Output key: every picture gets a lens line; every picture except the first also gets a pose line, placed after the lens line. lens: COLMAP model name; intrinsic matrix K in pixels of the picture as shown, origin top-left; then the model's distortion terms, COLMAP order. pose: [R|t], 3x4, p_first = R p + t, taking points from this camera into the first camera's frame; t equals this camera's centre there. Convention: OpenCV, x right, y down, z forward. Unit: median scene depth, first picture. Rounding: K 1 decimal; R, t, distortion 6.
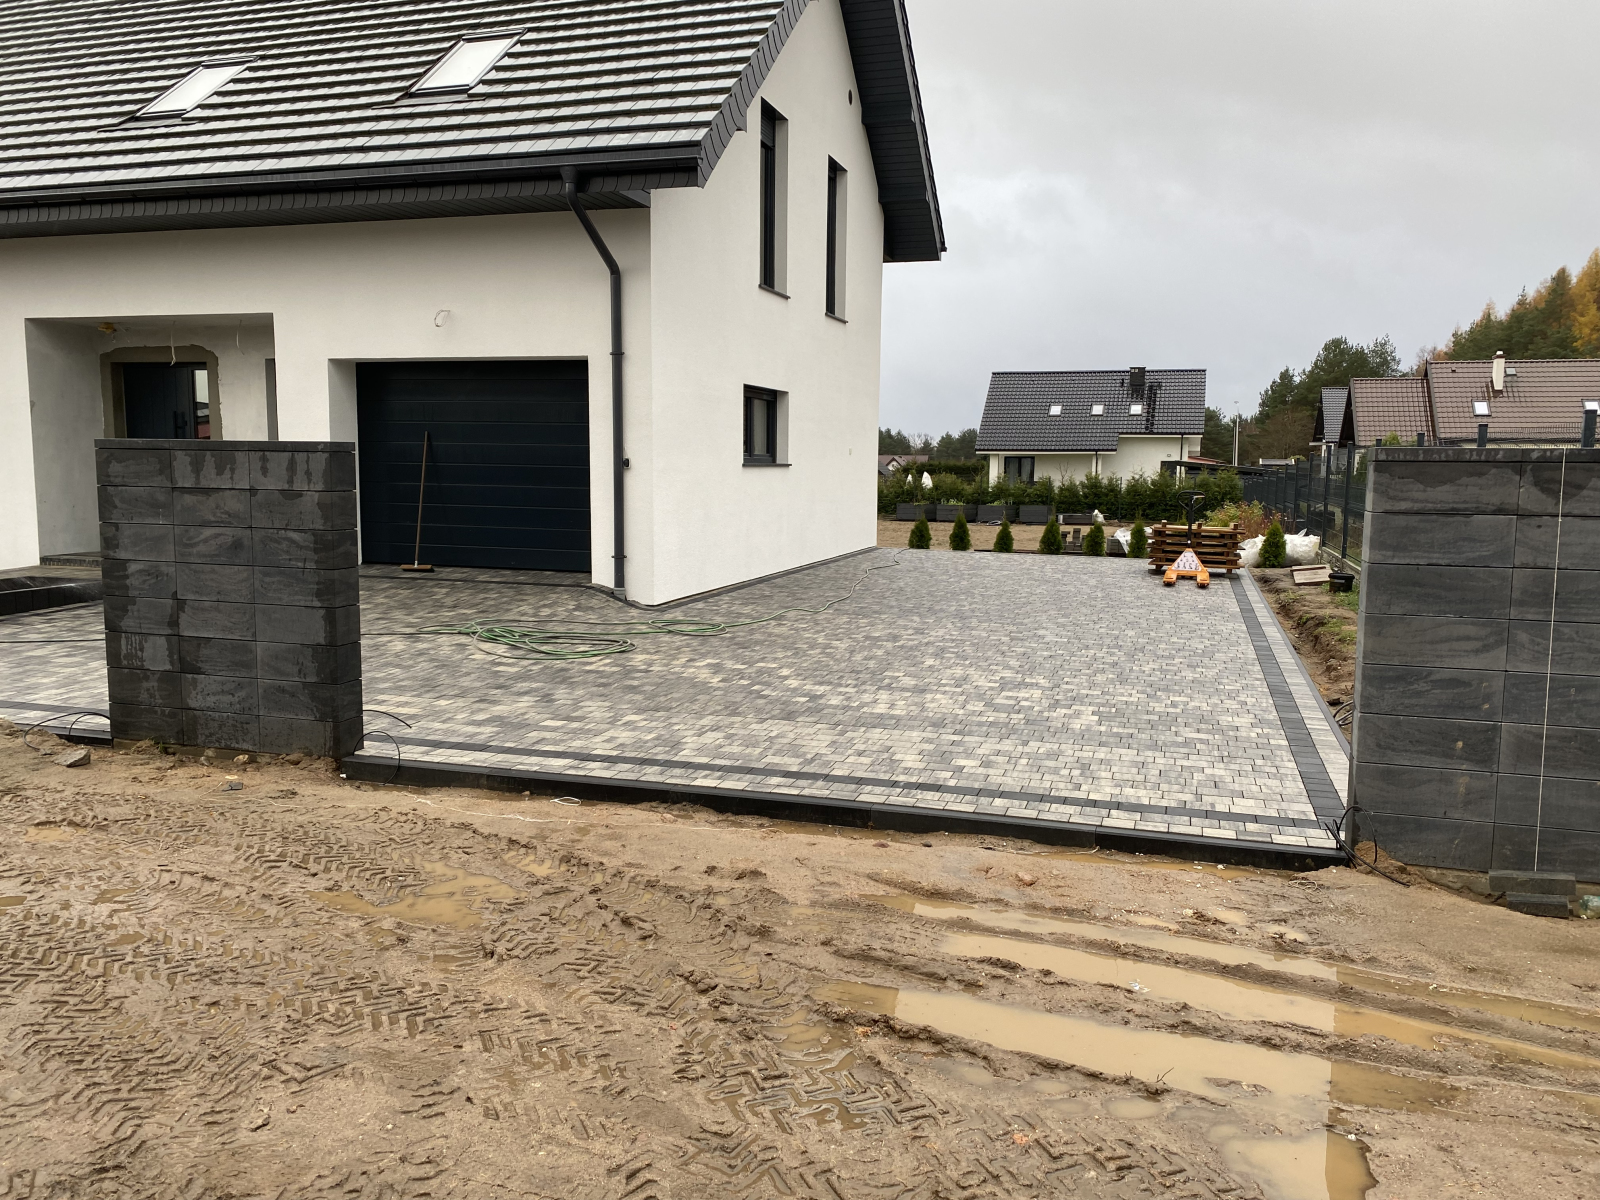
lens RADIAL K [[1241.4, 0, 803.6], [0, 1241.4, 603.3], [0, 0, 1]] dist [0.071432, -0.131845]
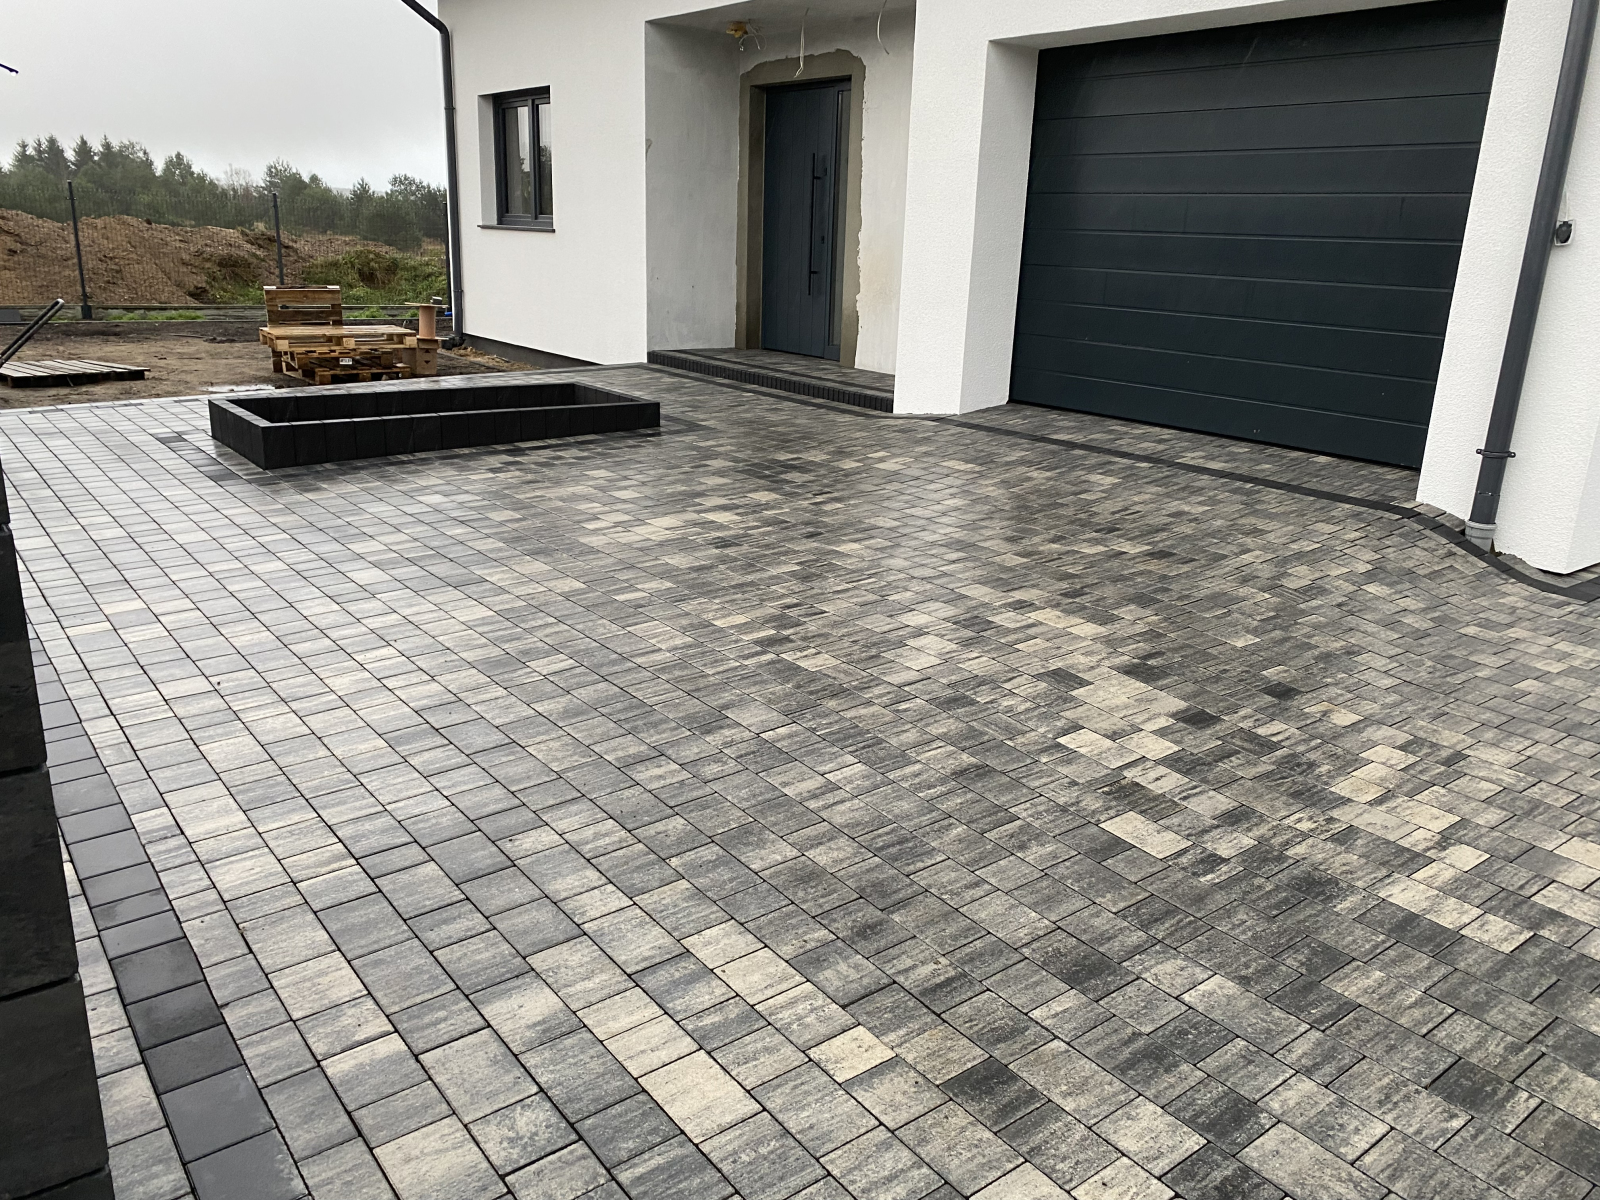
lens RADIAL K [[1241.4, 0, 794.6], [0, 1241.4, 654.7], [0, 0, 1]] dist [0.071432, -0.131845]
pose [[0.826192, 0.197429, -0.527664, -0.102944], [-0.090858, 0.971020, 0.221052, -0.043000], [0.556014, -0.134689, 0.820187, 0.474545]]
